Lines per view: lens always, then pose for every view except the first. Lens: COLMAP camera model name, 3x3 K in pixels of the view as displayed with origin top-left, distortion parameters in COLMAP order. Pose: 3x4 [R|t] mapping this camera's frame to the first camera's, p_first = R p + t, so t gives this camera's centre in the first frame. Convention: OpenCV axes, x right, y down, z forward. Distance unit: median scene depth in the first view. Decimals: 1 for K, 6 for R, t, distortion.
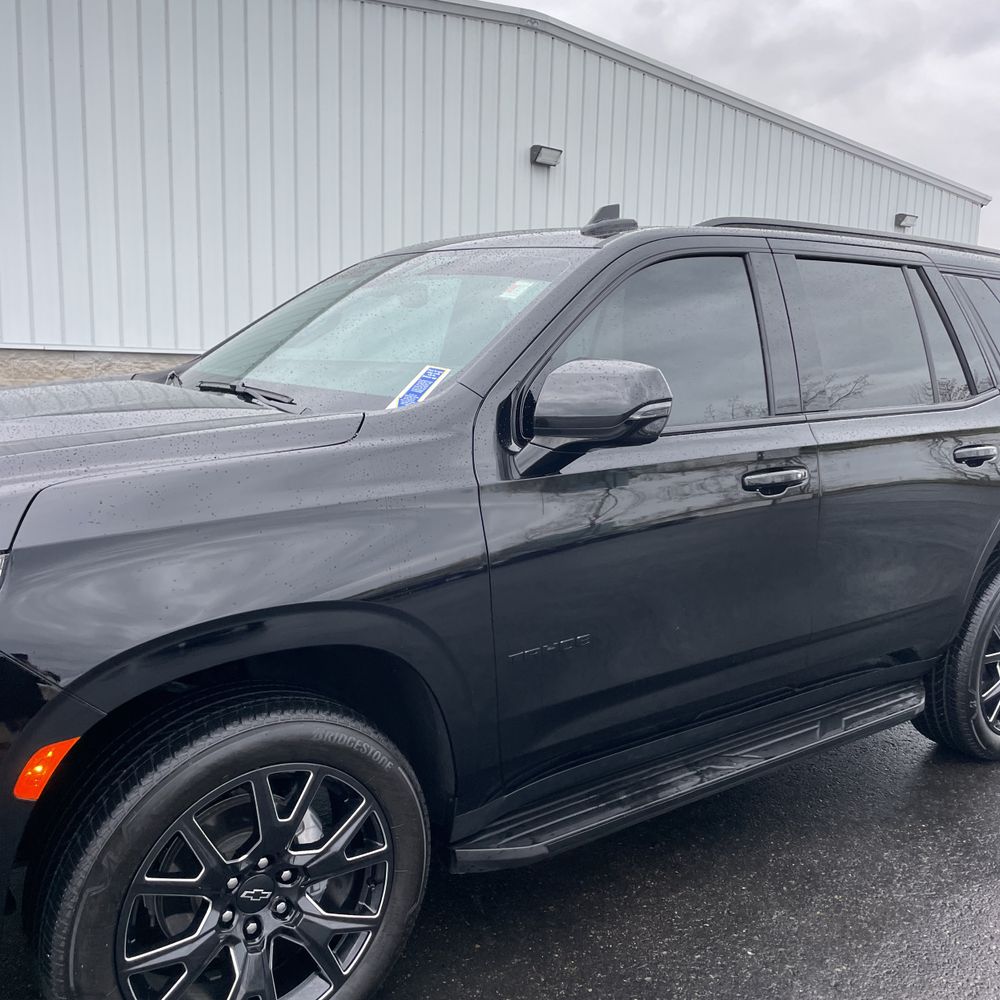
lens RADIAL K [[1035.9, 0, 504.3], [0, 1035.9, 503.0], [0, 0, 1]] dist [0.052804, 0.000000]
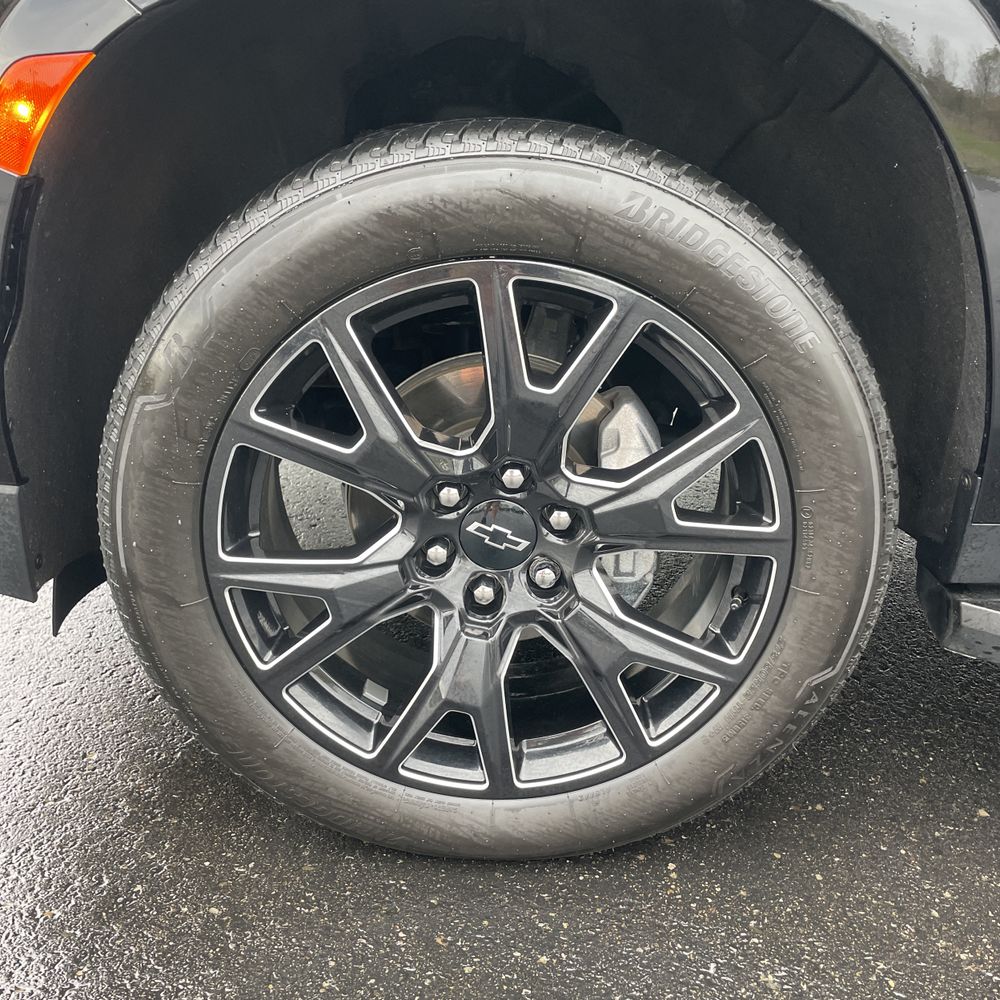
lens RADIAL K [[1035.9, 0, 510.5], [0, 1035.9, 498.3], [0, 0, 1]] dist [0.052804, 0.000000]
pose [[0.802889, 0.226140, -0.551570, 0.041730], [-0.122667, 0.968126, 0.218367, 0.241053], [0.583371, -0.107665, 0.805038, 0.588670]]
